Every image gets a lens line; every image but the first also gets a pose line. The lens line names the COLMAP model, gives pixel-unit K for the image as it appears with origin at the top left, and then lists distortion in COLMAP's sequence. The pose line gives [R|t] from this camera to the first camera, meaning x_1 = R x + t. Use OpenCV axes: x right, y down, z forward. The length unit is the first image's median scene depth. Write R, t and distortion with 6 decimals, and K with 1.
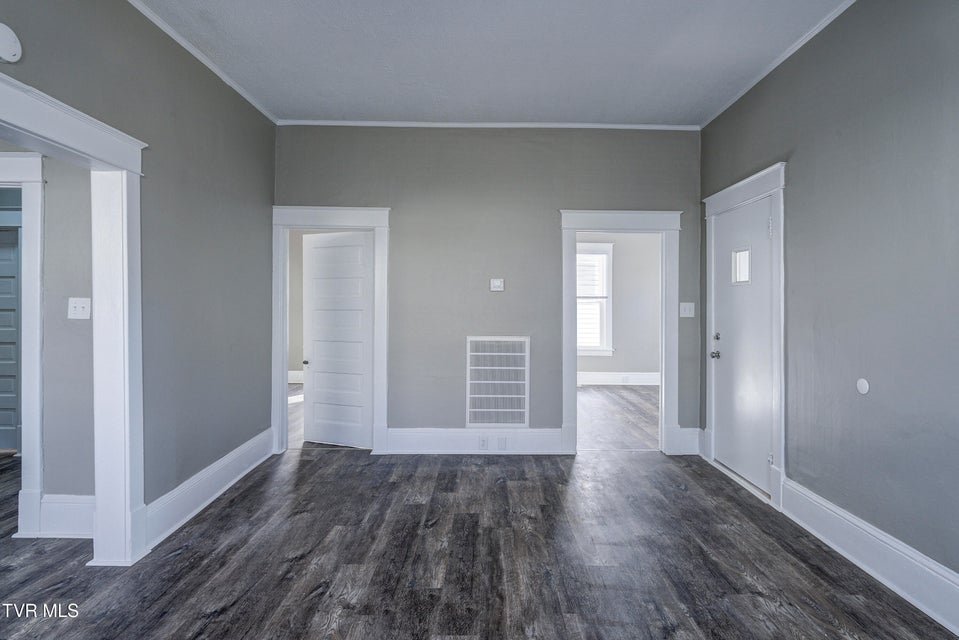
lens RADIAL K [[524.1, 0, 481.6], [0, 524.1, 307.4], [0, 0, 1]] dist [-0.003219, -0.000820]
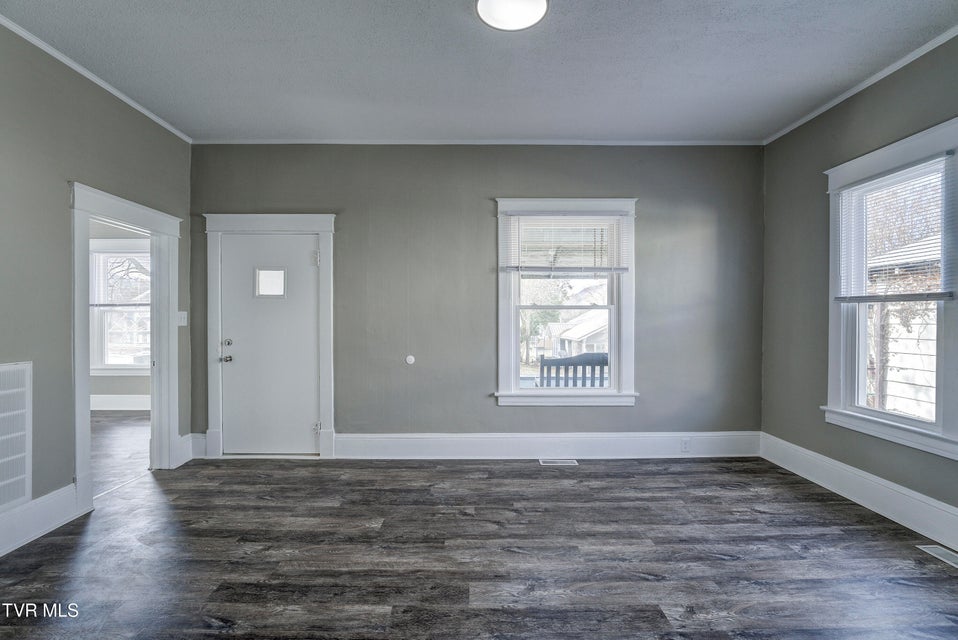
lens RADIAL K [[455.1, 0, 479.0], [0, 455.1, 320.0], [0, 0, 1]] dist [-0.020583, 0.000506]
pose [[-0.024538, -0.010147, 0.999647, -0.780009], [0.002382, 0.999945, 0.010208, -0.000480], [-0.999696, 0.002632, -0.024512, 0.737151]]
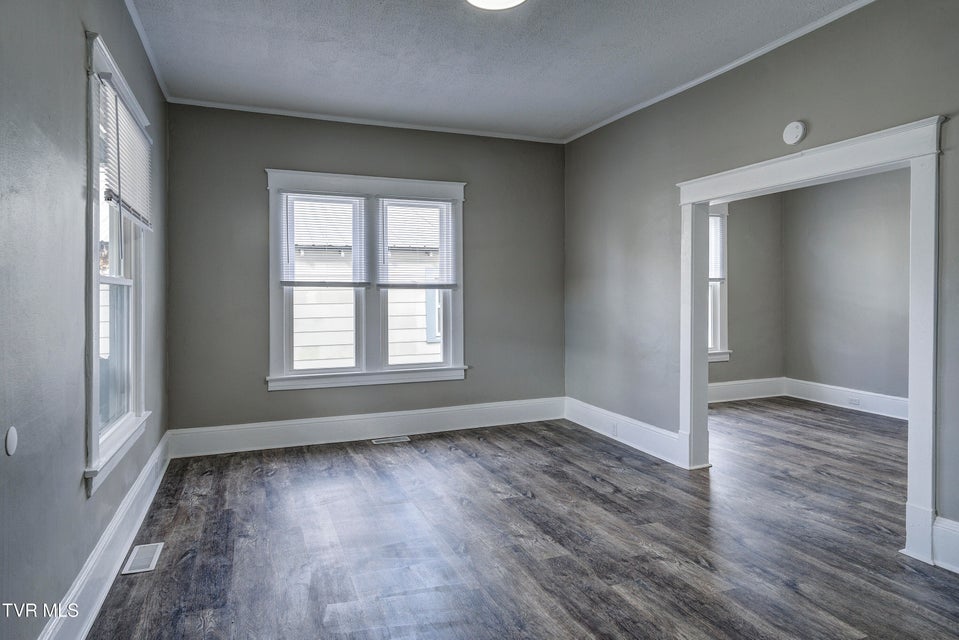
lens RADIAL K [[563.5, 0, 478.7], [0, 563.5, 296.2], [0, 0, 1]] dist [0.004757, 0.001448]
pose [[-0.922250, 0.002875, -0.386584, 0.471134], [0.002145, 0.999995, 0.002319, -0.002855], [0.386589, 0.001310, -0.922251, 1.603286]]
